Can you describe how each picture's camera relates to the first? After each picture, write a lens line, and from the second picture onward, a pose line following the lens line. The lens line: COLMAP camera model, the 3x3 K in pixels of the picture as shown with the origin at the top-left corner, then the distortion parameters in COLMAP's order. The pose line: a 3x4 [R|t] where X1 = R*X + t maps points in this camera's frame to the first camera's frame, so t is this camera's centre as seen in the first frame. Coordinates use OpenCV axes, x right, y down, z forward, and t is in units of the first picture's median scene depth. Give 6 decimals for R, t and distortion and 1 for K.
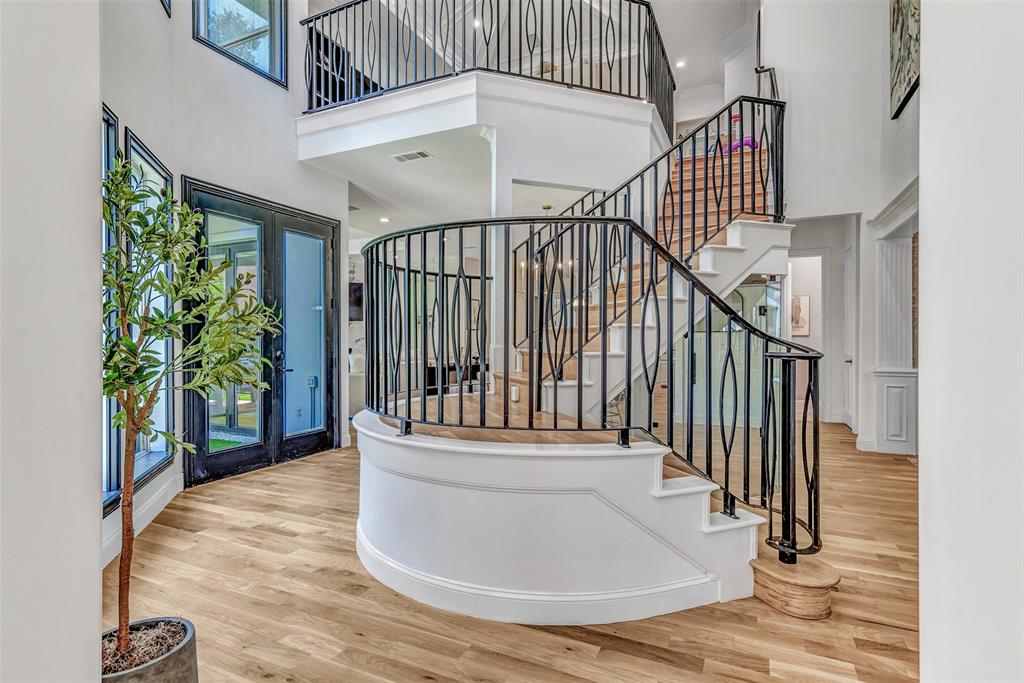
lens RADIAL K [[520.0, 0, 509.7], [0, 520.0, 340.2], [0, 0, 1]] dist [0.000772, 0.005353]
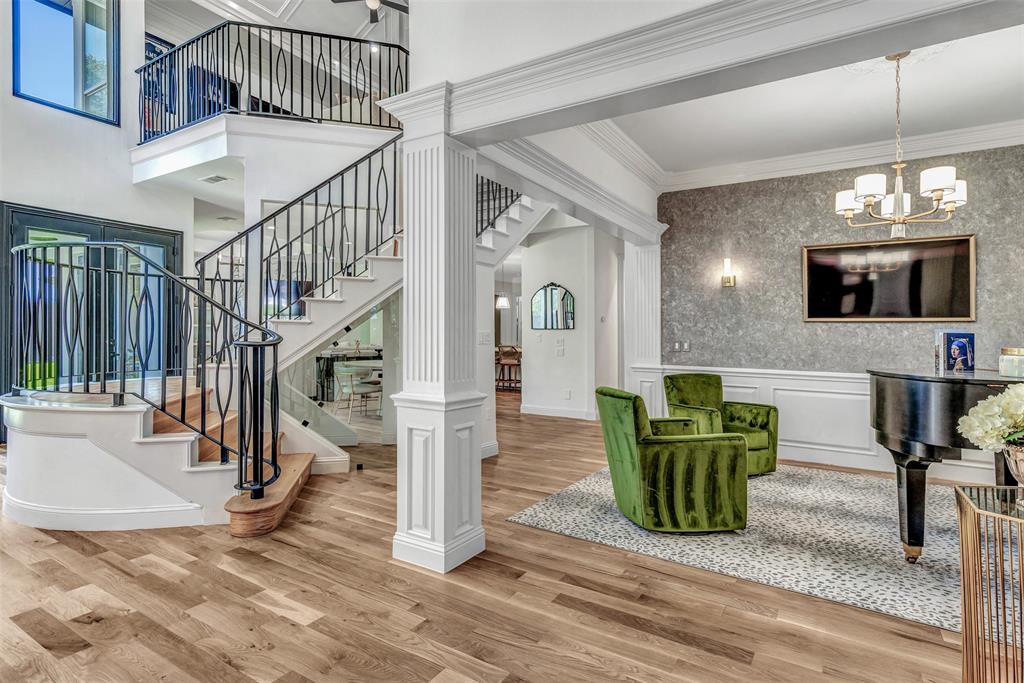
lens RADIAL K [[520.0, 0, 512.4], [0, 520.0, 333.2], [0, 0, 1]] dist [0.000772, 0.005353]
pose [[0.993536, 0.014506, -0.112590, 0.752000], [-0.014721, 0.999891, -0.001079, -0.004290], [0.112562, 0.002730, 0.993641, -0.146401]]
